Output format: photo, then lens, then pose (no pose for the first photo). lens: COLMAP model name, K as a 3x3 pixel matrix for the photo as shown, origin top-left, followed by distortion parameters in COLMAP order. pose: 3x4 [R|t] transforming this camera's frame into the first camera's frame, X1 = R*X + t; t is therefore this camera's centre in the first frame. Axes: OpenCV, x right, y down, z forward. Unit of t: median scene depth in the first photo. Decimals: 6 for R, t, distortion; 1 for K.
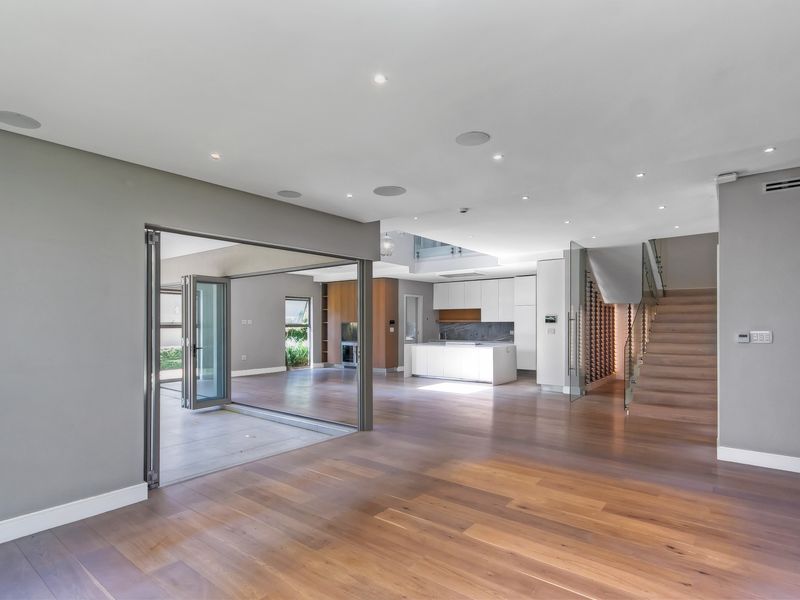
lens RADIAL K [[428.1, 0, 400.6], [0, 428.1, 306.4], [0, 0, 1]] dist [-0.003015, -0.000499]
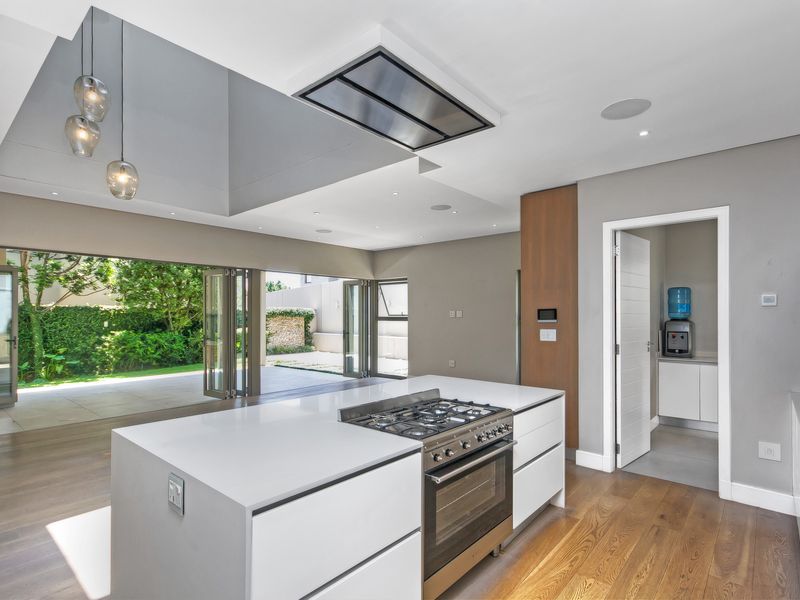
lens RADIAL K [[428.1, 0, 399.6], [0, 428.1, 306.1], [0, 0, 1]] dist [-0.003015, -0.000499]
pose [[-0.047234, -0.018738, -0.998708, 0.308000], [0.040985, 0.998946, -0.020681, 0.029925], [0.998043, -0.041909, -0.046416, 0.820749]]
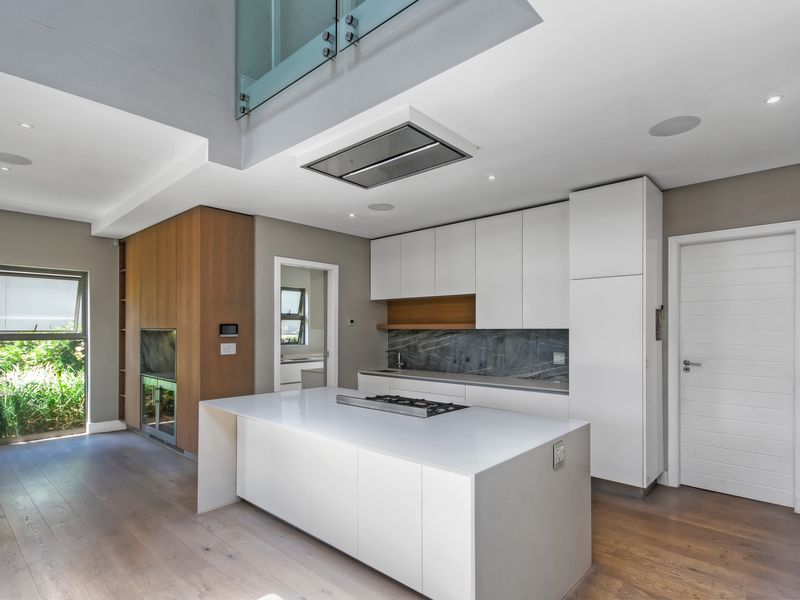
lens RADIAL K [[428.1, 0, 403.9], [0, 428.1, 322.1], [0, 0, 1]] dist [-0.003015, -0.000499]
pose [[0.997930, 0.000506, -0.064303, 0.141581], [0.000736, 0.999814, 0.019275, 0.022086], [0.064300, -0.019282, 0.997744, 0.588042]]
